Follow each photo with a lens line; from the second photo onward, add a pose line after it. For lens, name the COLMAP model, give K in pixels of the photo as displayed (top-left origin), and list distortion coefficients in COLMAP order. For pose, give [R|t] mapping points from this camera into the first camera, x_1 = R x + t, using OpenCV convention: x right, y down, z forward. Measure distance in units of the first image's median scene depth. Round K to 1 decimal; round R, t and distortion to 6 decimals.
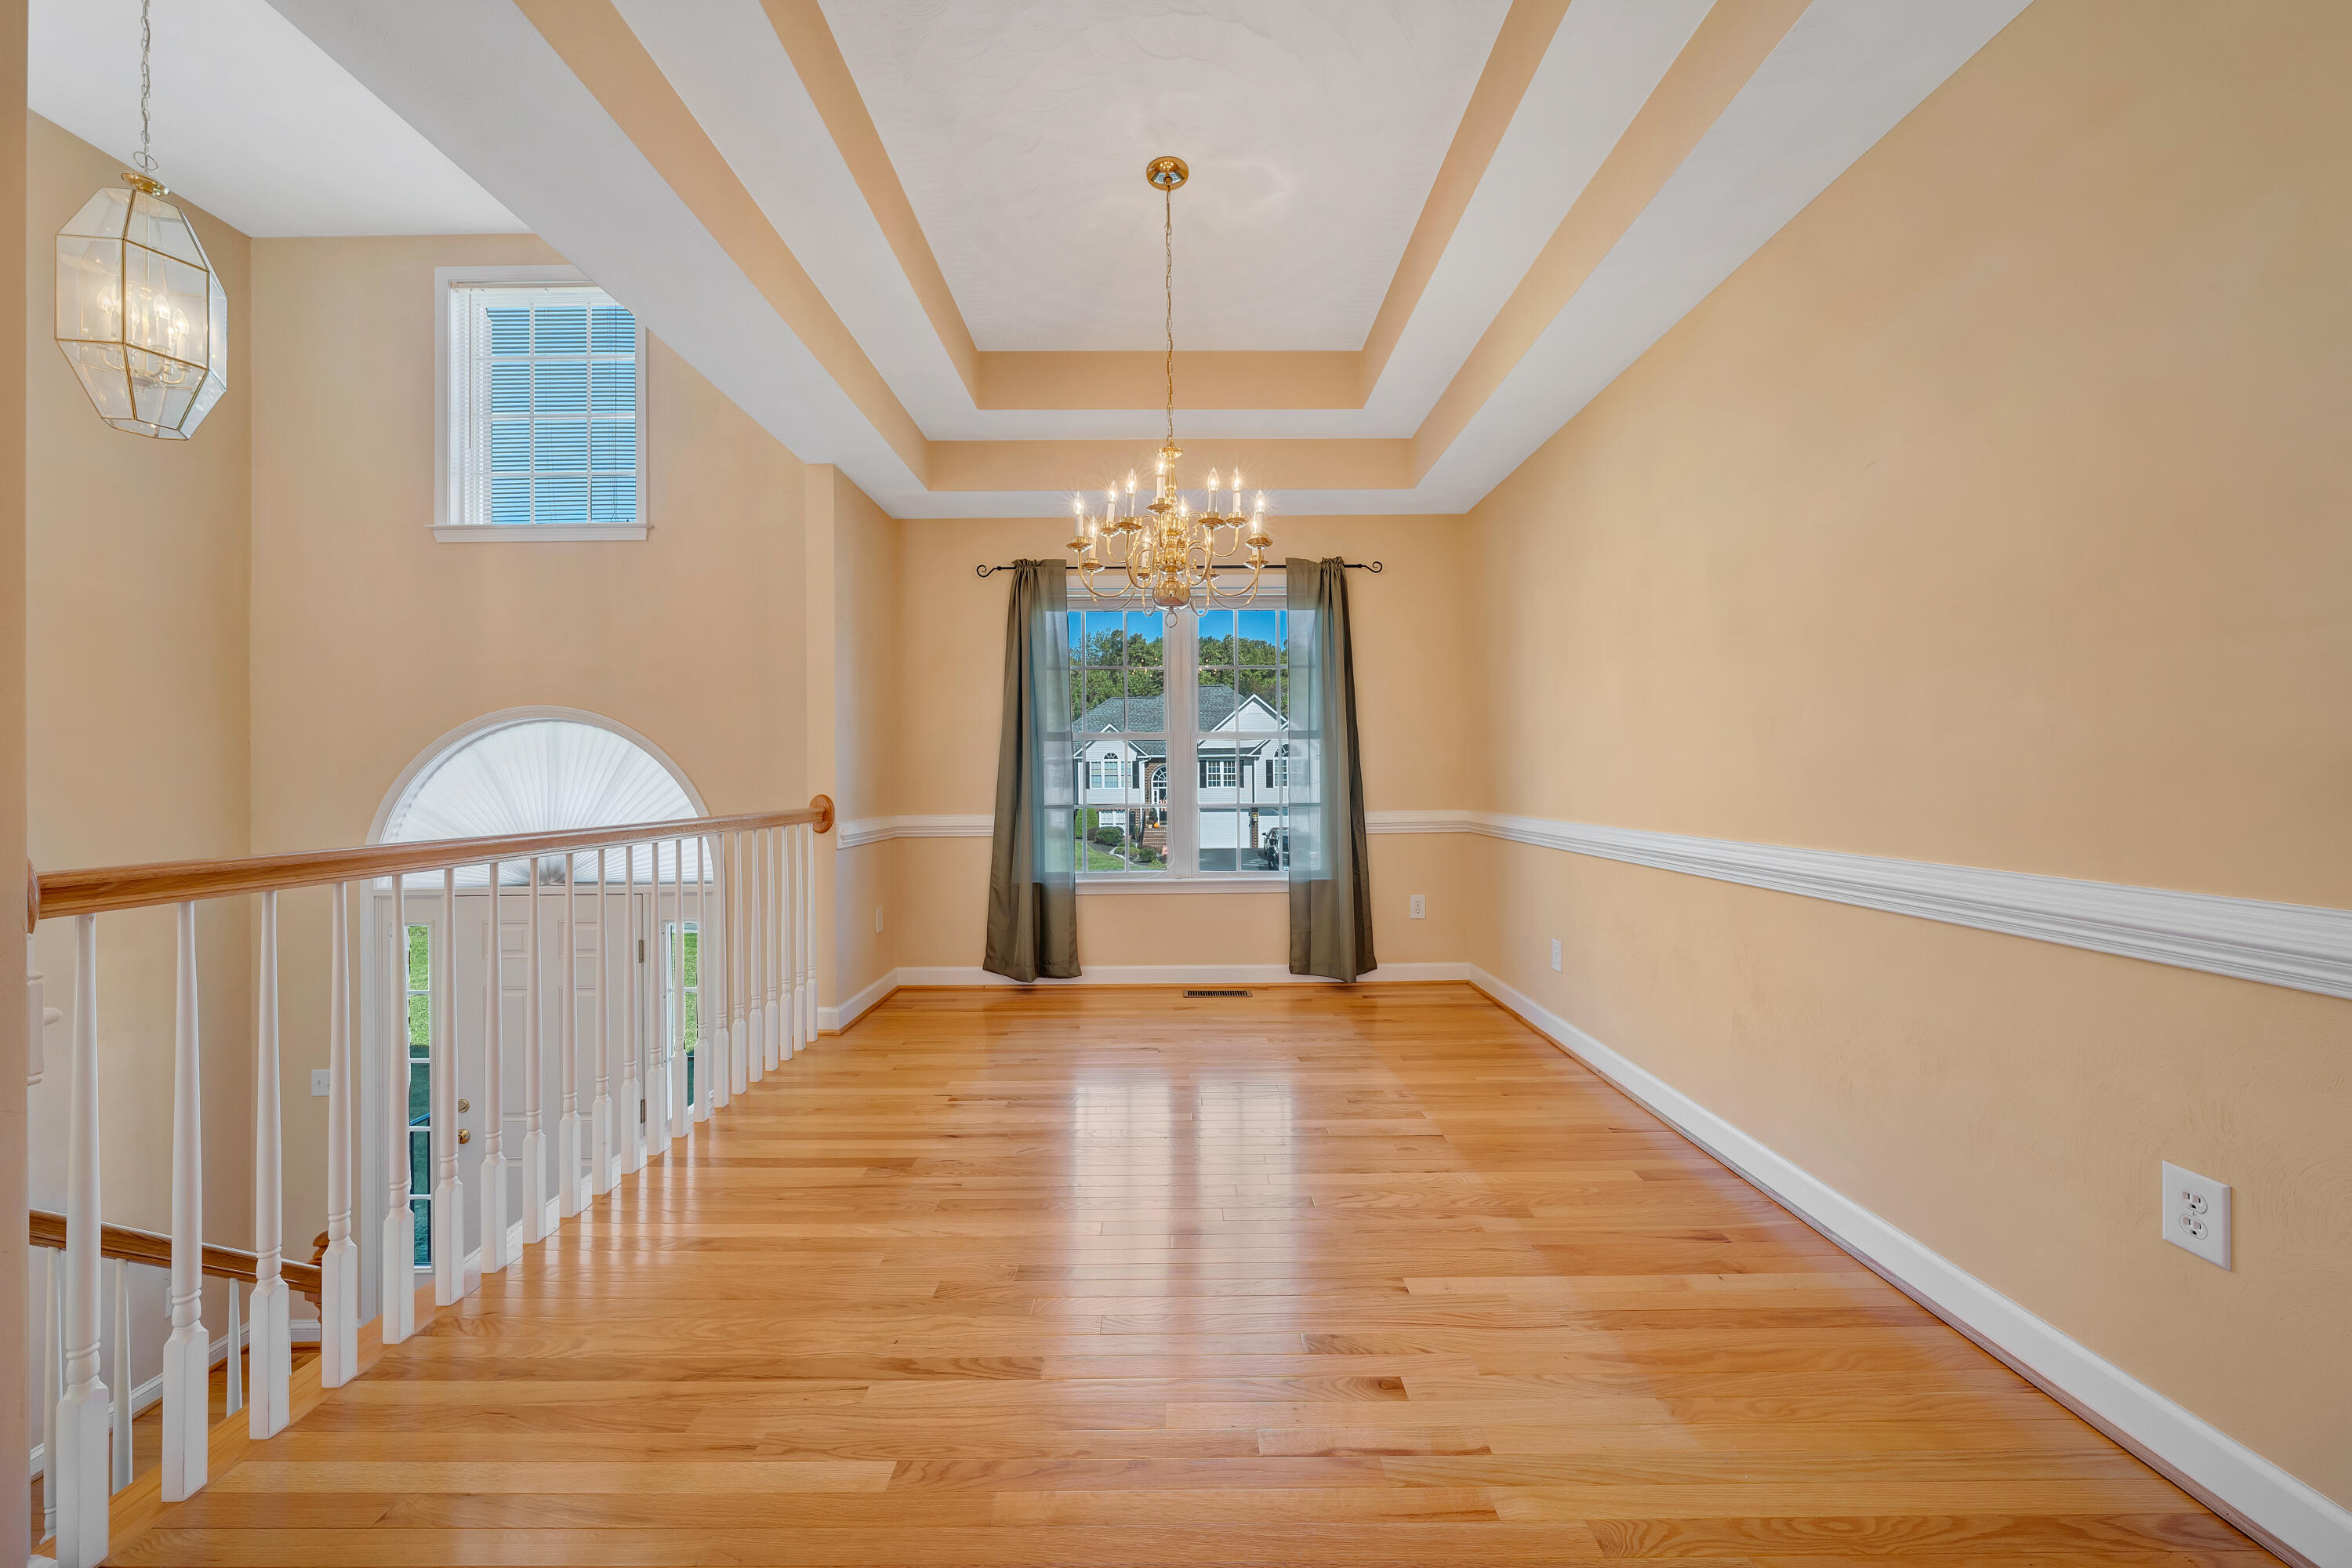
lens RADIAL K [[807.7, 0, 1169.4], [0, 807.7, 776.8], [0, 0, 1]] dist [-0.003710, 0.000250]
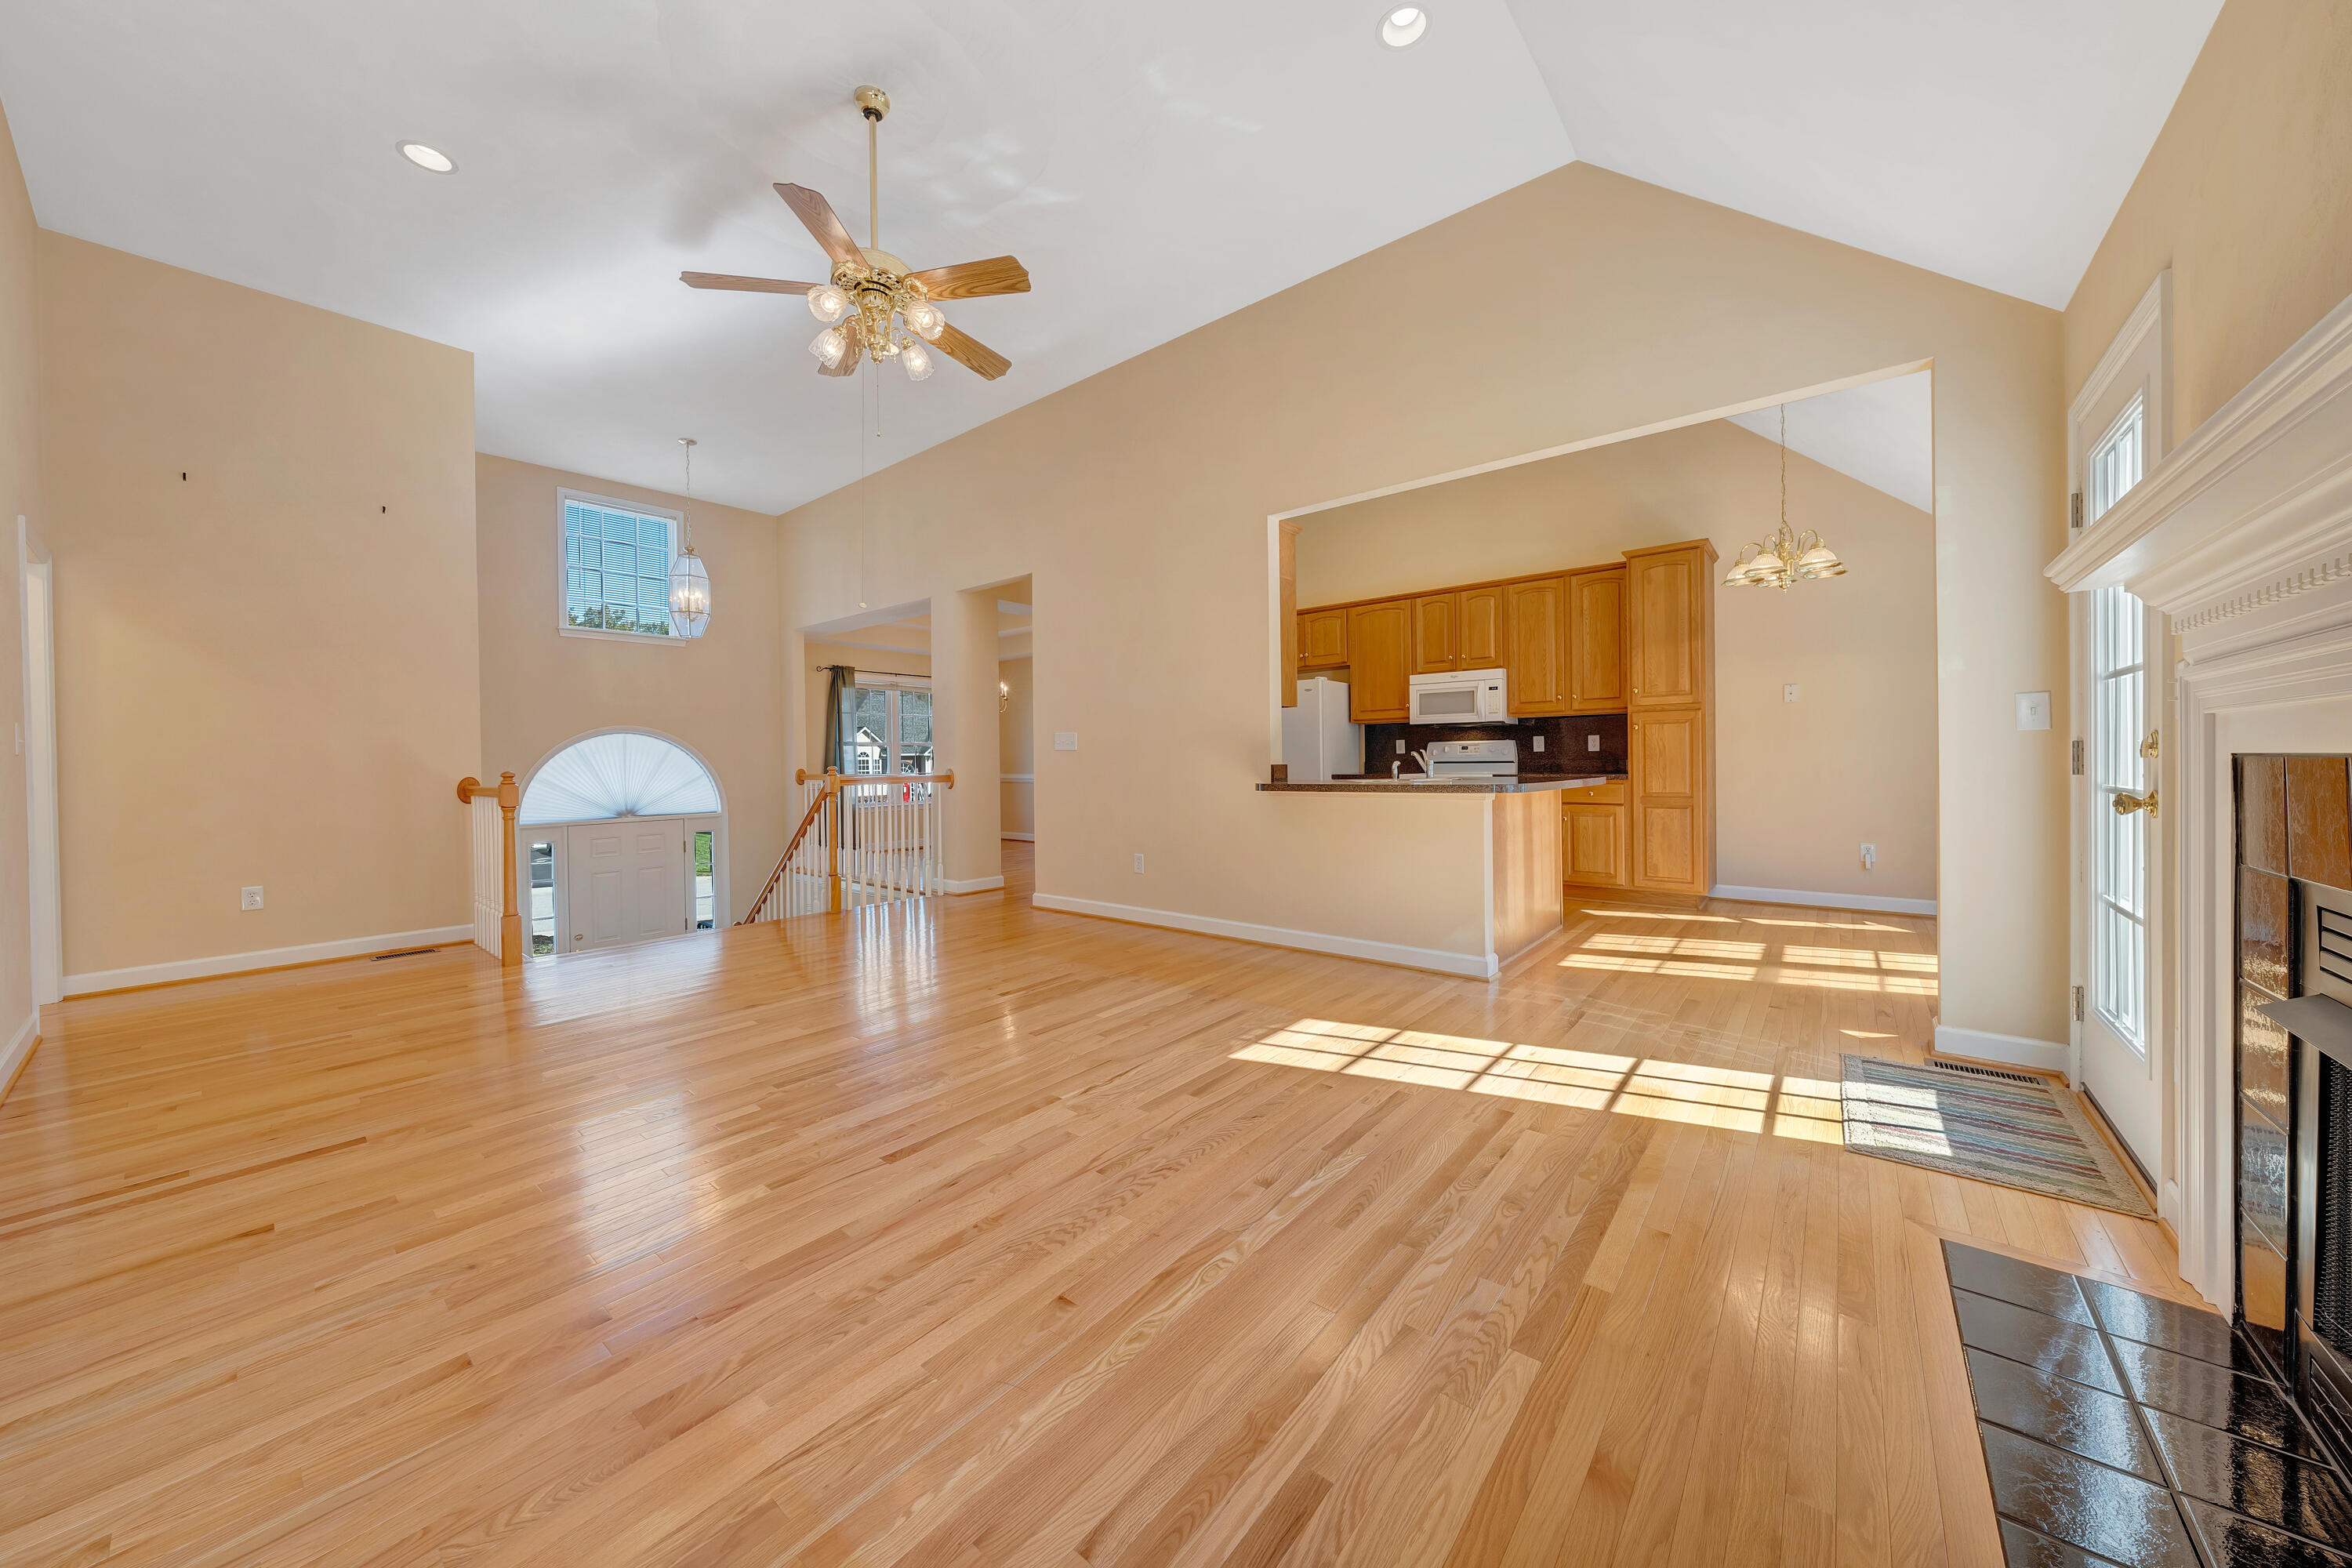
lens RADIAL K [[807.7, 0, 1169.9], [0, 807.7, 764.9], [0, 0, 1]] dist [-0.003710, 0.000250]
pose [[0.633267, -0.010388, 0.773864, -1.347419], [0.008272, 0.999944, 0.006654, 0.004806], [-0.773889, 0.002188, 0.633317, -1.158283]]
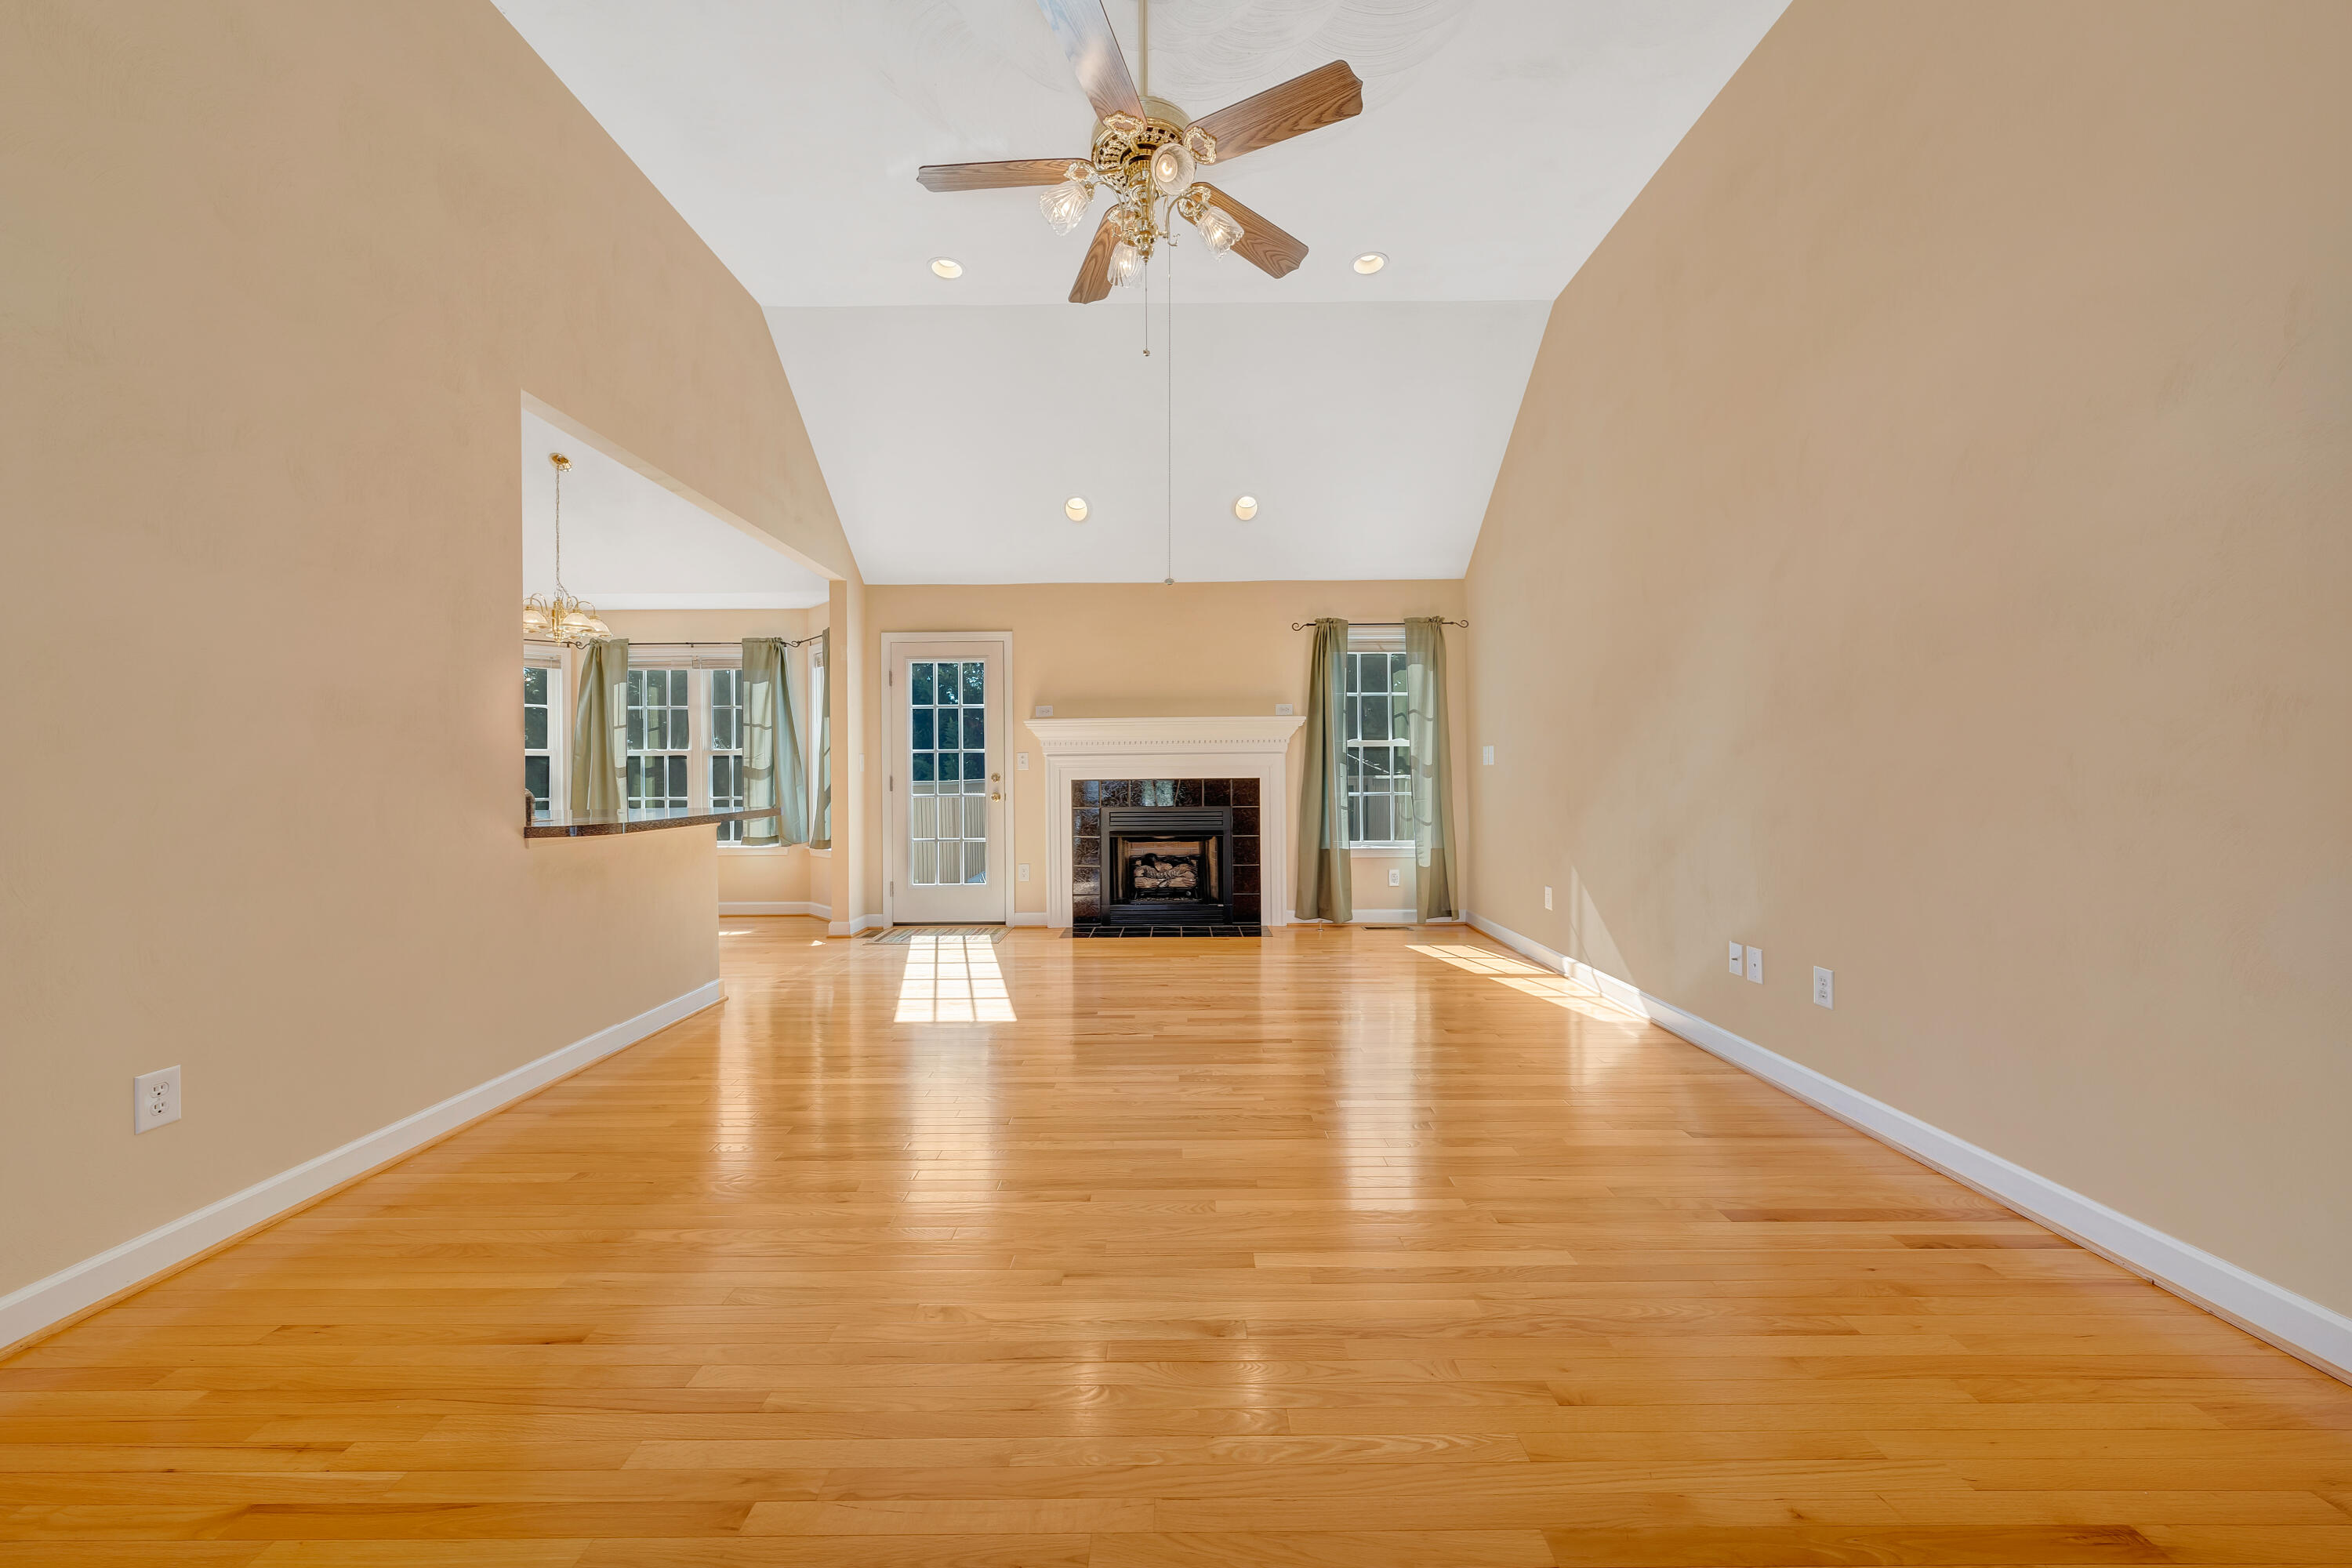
lens RADIAL K [[807.7, 0, 1187.7], [0, 807.7, 776.8], [0, 0, 1]] dist [-0.003710, 0.000250]
pose [[-0.999802, 0.015071, -0.012994, -0.946476], [0.015043, 0.999884, 0.002198, 0.003549], [0.013026, 0.002002, -0.999913, 0.125945]]
